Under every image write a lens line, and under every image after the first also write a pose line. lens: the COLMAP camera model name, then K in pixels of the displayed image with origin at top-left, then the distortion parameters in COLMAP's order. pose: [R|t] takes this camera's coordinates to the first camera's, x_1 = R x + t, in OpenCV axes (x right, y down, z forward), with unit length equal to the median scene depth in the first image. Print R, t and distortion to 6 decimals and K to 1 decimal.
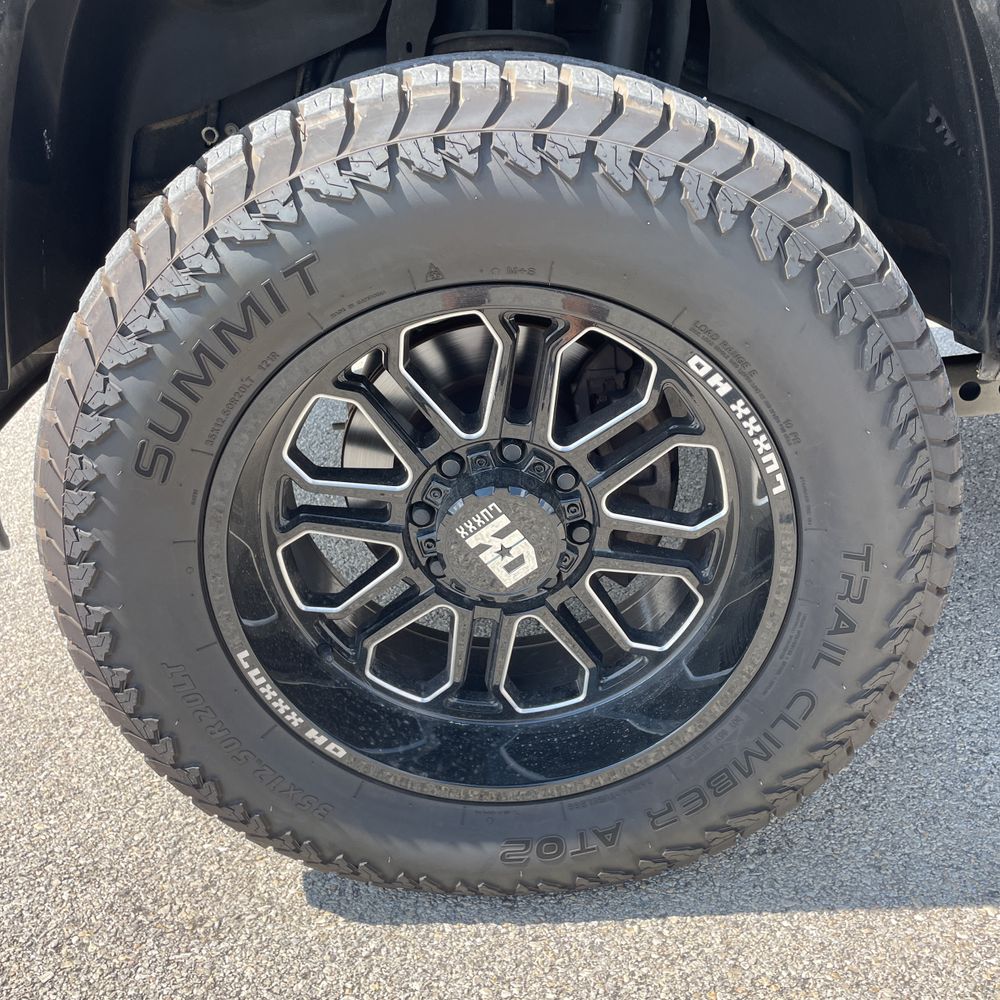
lens RADIAL K [[1019.1, 0, 506.7], [0, 1019.1, 497.3], [0, 0, 1]] dist [0.102378, -0.142037]
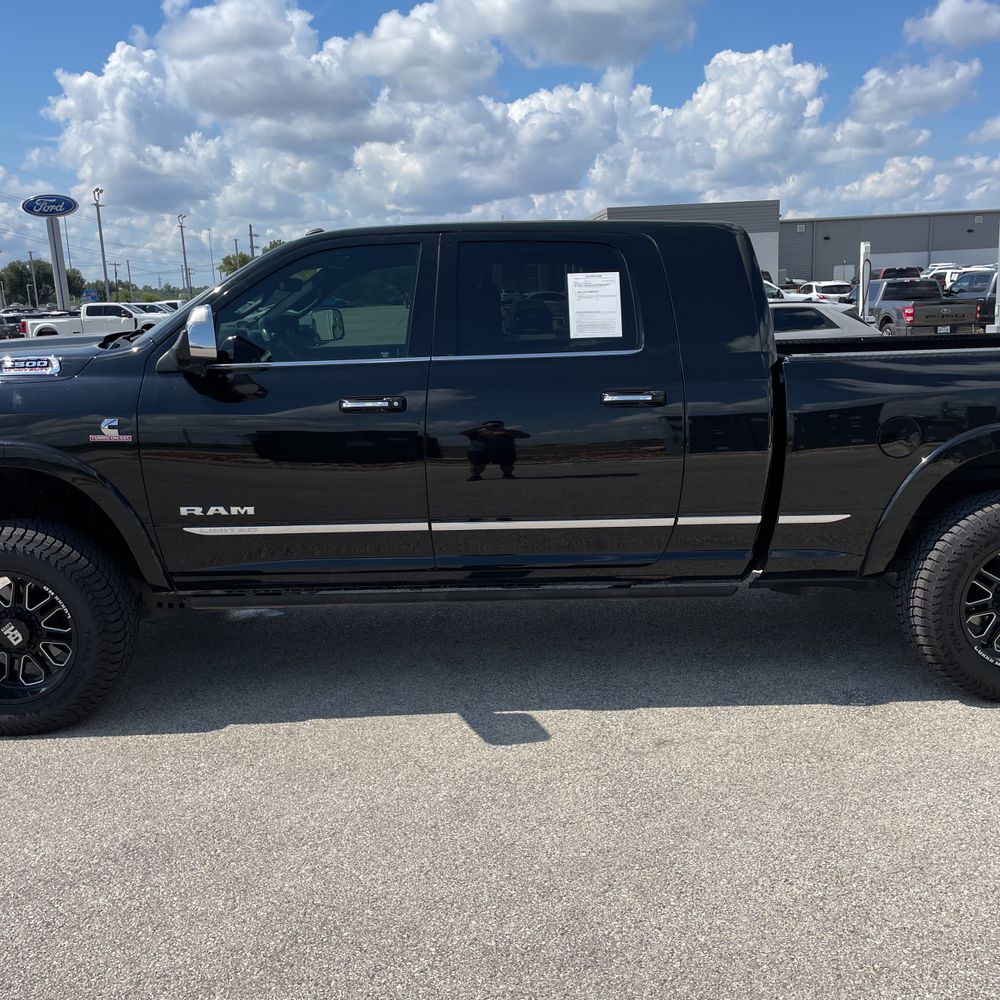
lens RADIAL K [[1013.7, 0, 504.4], [0, 1013.7, 492.5], [0, 0, 1]] dist [0.094258, -0.114051]
pose [[0.999978, 0.005591, 0.003581, 2.098956], [-0.004449, 0.964626, -0.263583, 0.626054], [-0.004928, 0.263562, 0.964630, -3.378814]]
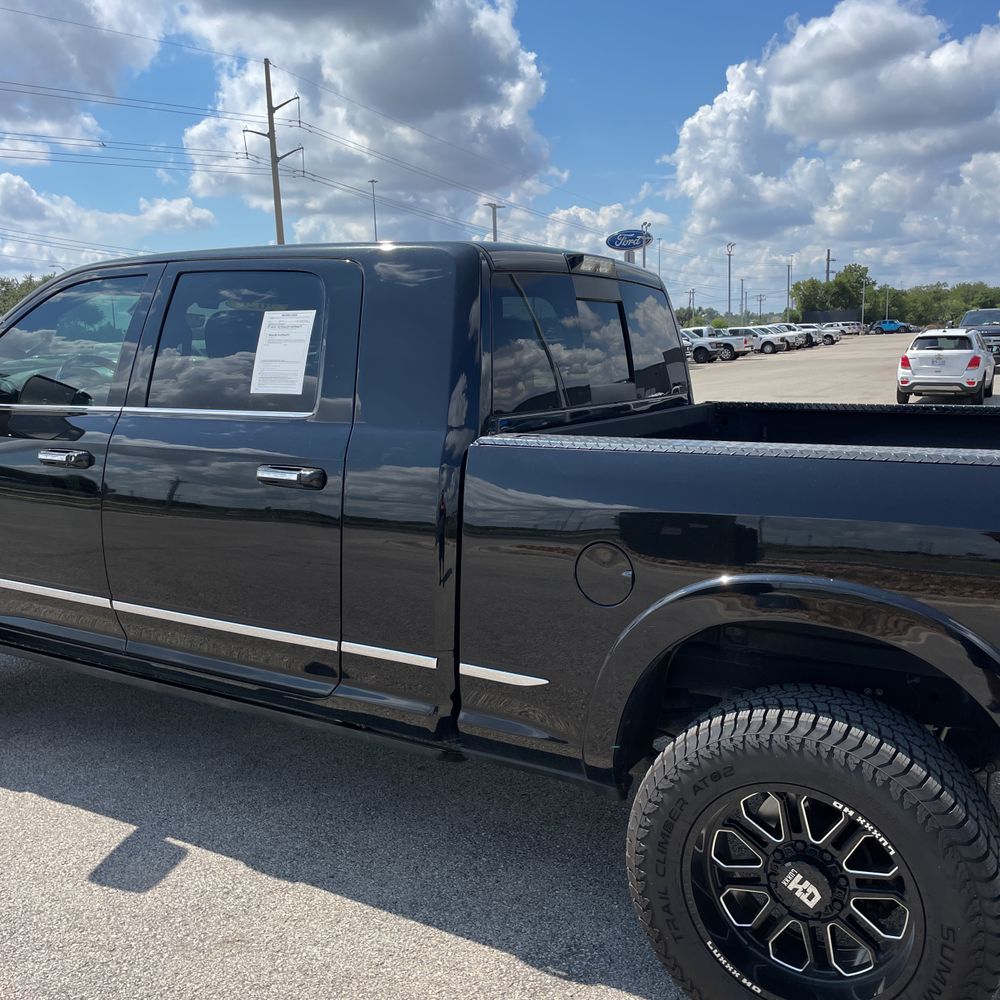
lens RADIAL K [[1033.2, 0, 500.0], [0, 1033.2, 500.0], [0, 0, 1]] dist [0.075472, -0.112743]
pose [[0.853476, 0.106280, -0.510180, 4.965974], [-0.245147, 0.945780, -0.213082, -0.288097], [0.459872, 0.306929, 0.833254, -1.758818]]
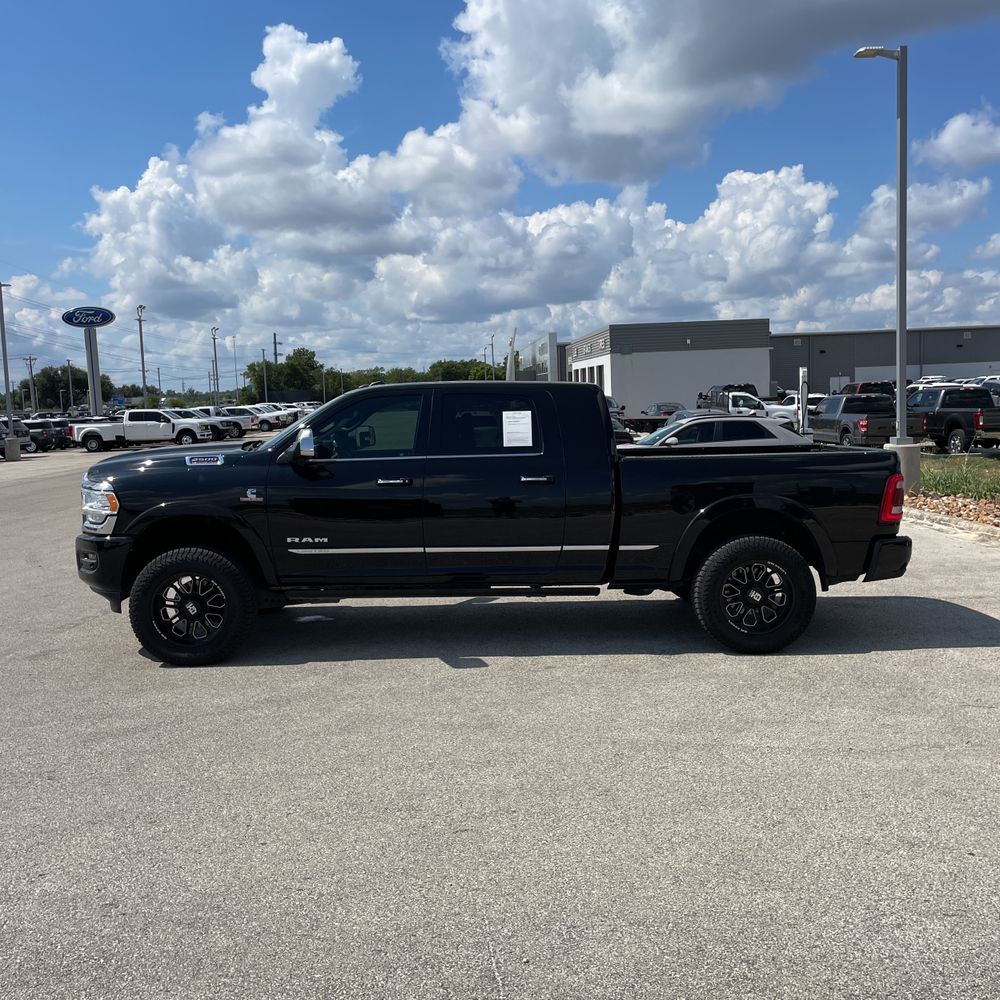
lens RADIAL K [[1019.1, 0, 506.7], [0, 1019.1, 497.3], [0, 0, 1]] dist [0.102378, -0.142037]
pose [[0.999849, 0.013238, -0.011221, 2.517392], [-0.016362, 0.934571, -0.355401, 2.044943], [0.005782, 0.355531, 0.934647, -6.668977]]
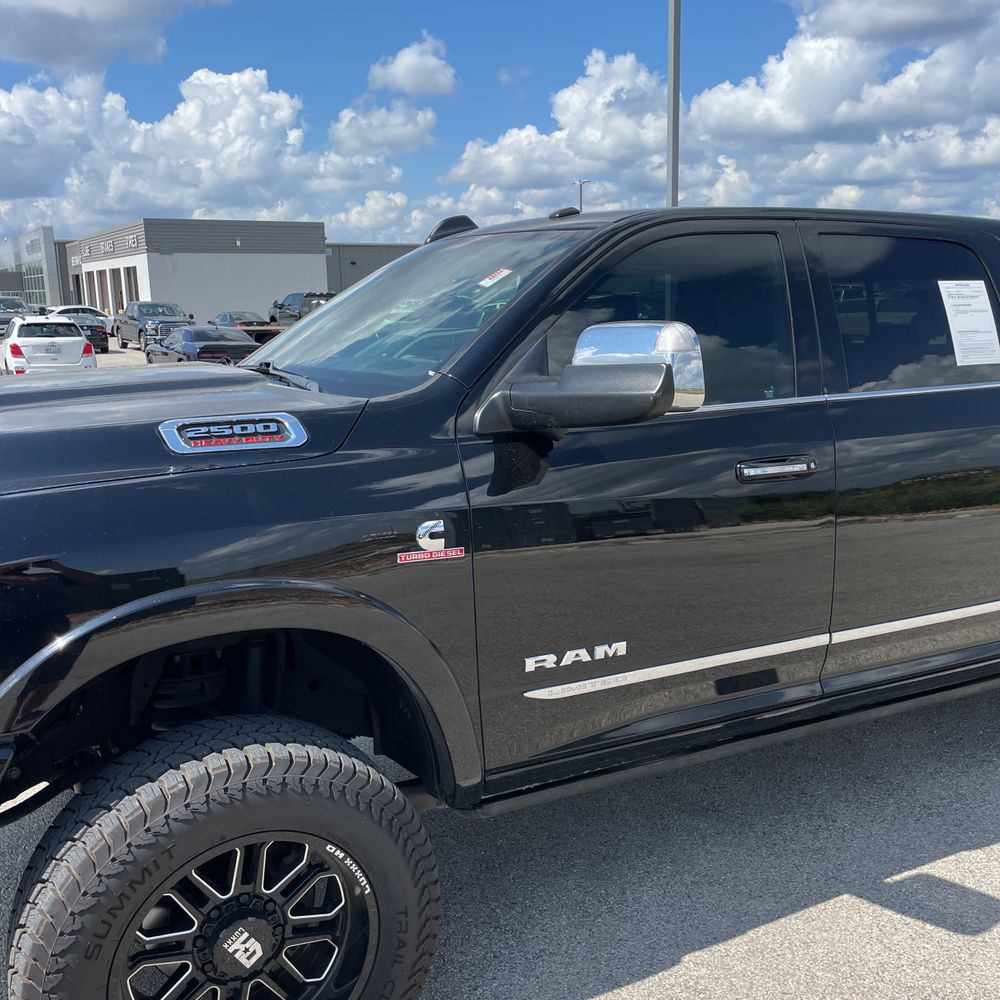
lens RADIAL K [[1013.7, 0, 504.4], [0, 1013.7, 492.5], [0, 0, 1]] dist [0.094258, -0.114051]
pose [[0.887251, -0.059909, 0.457379, -0.485369], [0.187534, 0.952739, -0.238996, -0.259454], [-0.421445, 0.297823, 0.856554, -1.445064]]
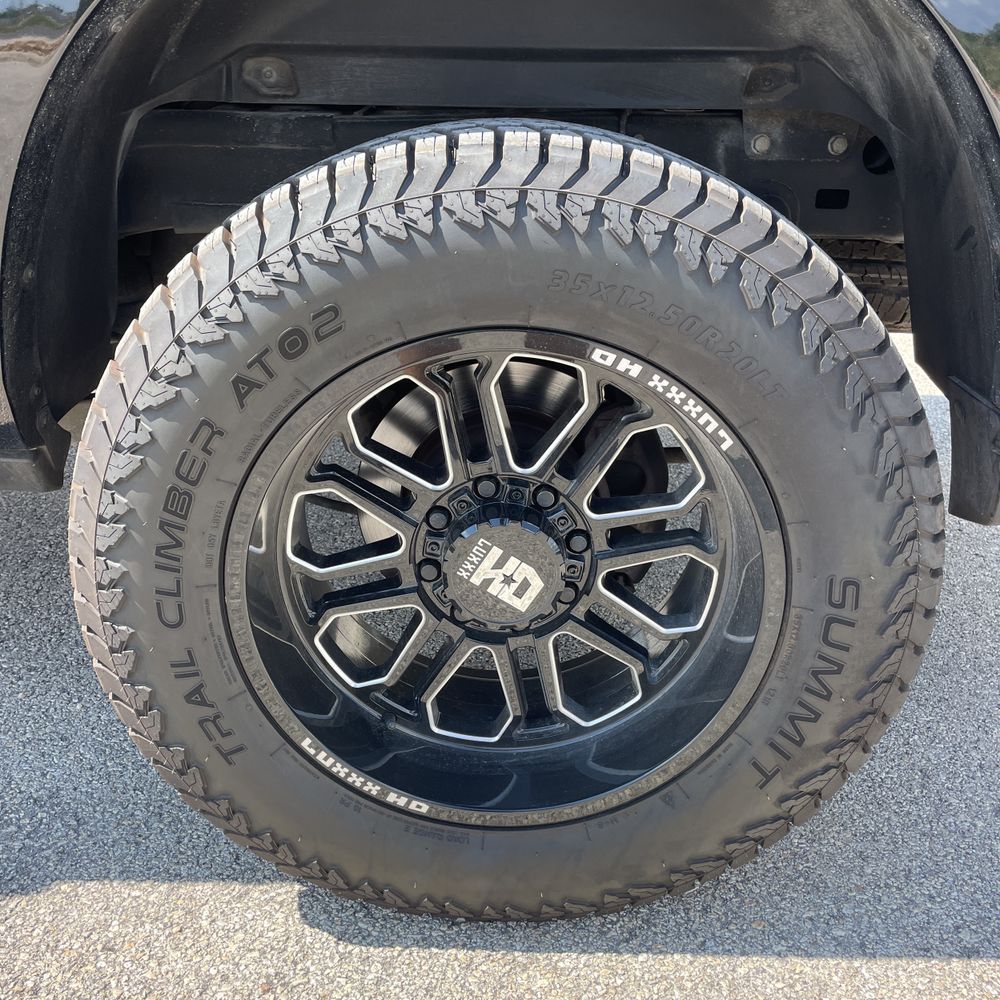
lens RADIAL K [[1013.7, 0, 504.4], [0, 1013.7, 492.5], [0, 0, 1]] dist [0.094258, -0.114051]
pose [[0.998583, 0.052824, 0.006394, 4.367849], [-0.052292, 0.996470, -0.065675, -0.128876], [-0.009841, 0.065248, 0.997821, -0.065400]]
